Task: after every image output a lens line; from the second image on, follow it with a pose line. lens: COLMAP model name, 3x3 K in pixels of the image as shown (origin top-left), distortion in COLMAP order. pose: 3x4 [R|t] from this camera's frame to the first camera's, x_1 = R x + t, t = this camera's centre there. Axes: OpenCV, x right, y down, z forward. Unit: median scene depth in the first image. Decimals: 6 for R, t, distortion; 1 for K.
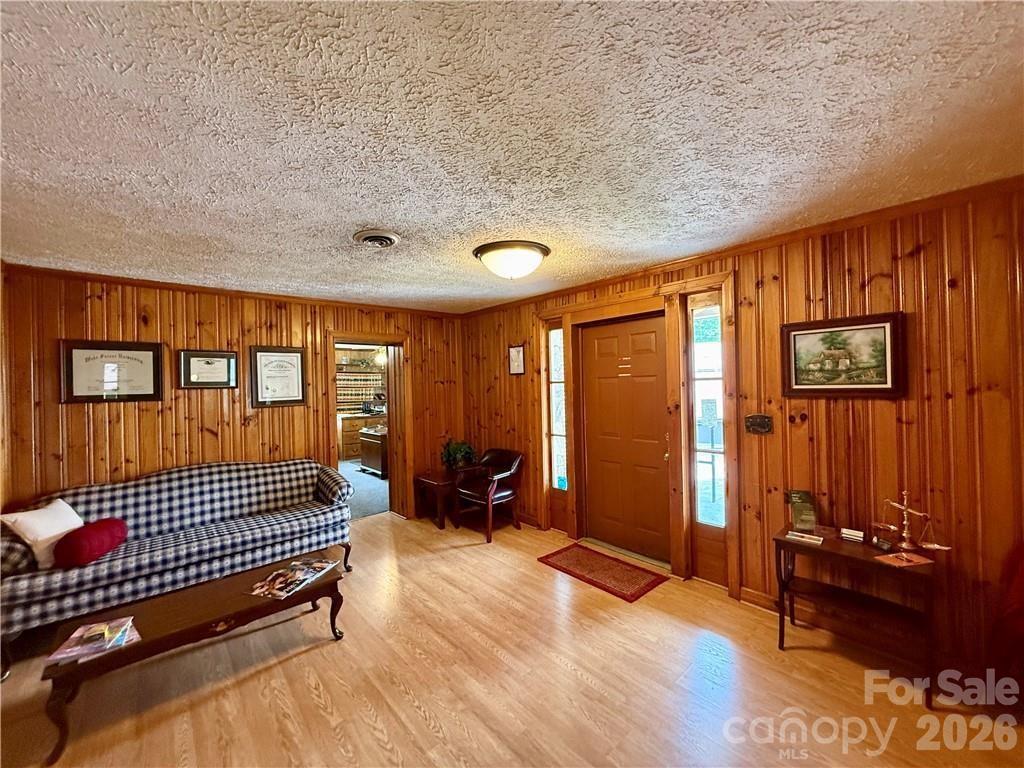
lens RADIAL K [[407.9, 0, 508.6], [0, 407.9, 383.1], [0, 0, 1]] dist [0.001368, 0.000168]
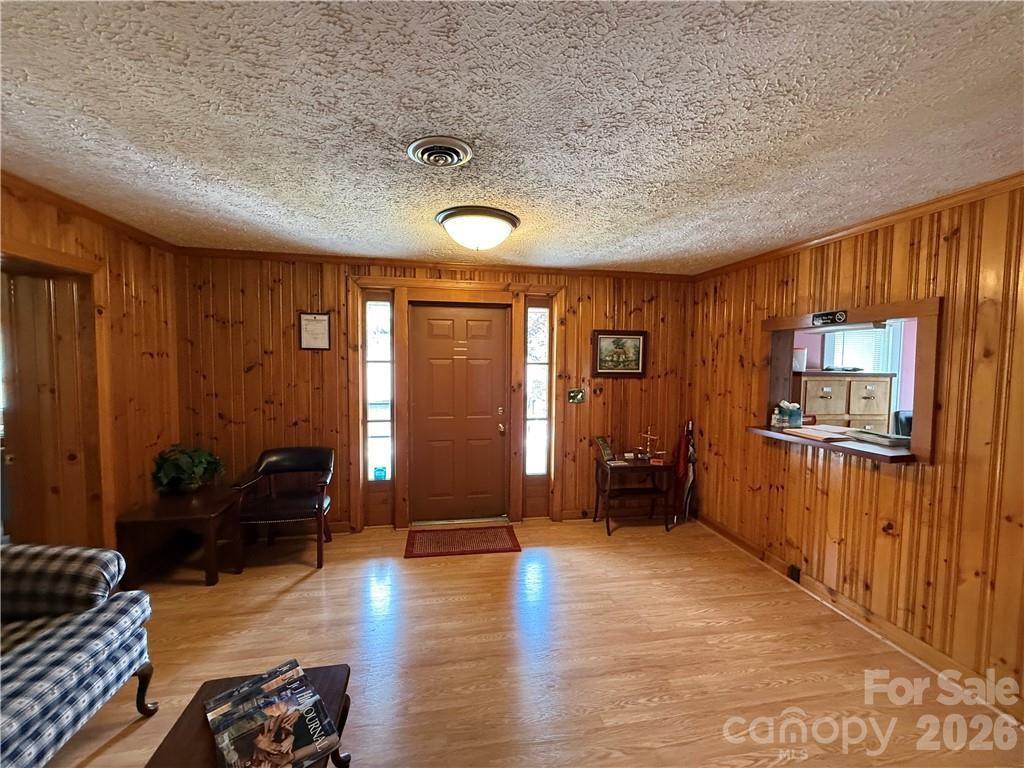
lens RADIAL K [[407.9, 0, 508.6], [0, 407.9, 383.1], [0, 0, 1]] dist [0.001368, 0.000168]
pose [[0.518453, -0.011648, 0.855027, -0.671183], [-0.024505, 0.999294, 0.028472, 0.016923], [-0.854755, -0.035714, 0.517801, 0.403847]]
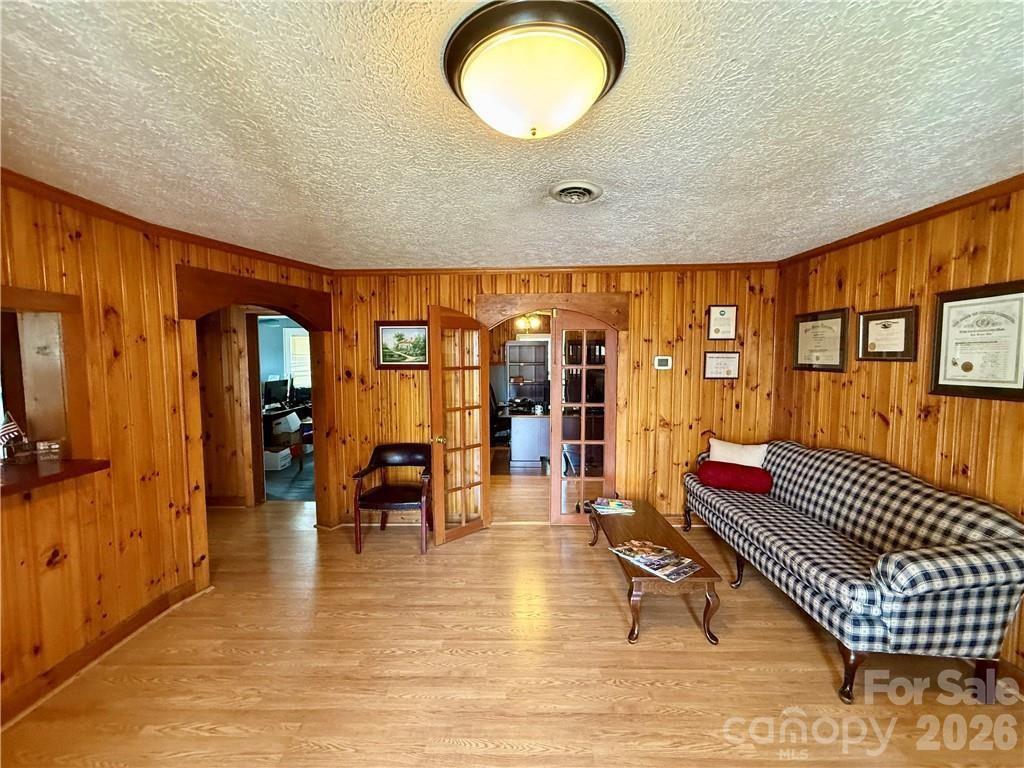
lens RADIAL K [[407.9, 0, 508.6], [0, 407.9, 383.1], [0, 0, 1]] dist [0.001368, 0.000168]
pose [[-0.678527, 0.072898, -0.730950, 0.325011], [0.019191, 0.996483, 0.081566, -0.023125], [0.734325, 0.041317, -0.677539, 1.151646]]
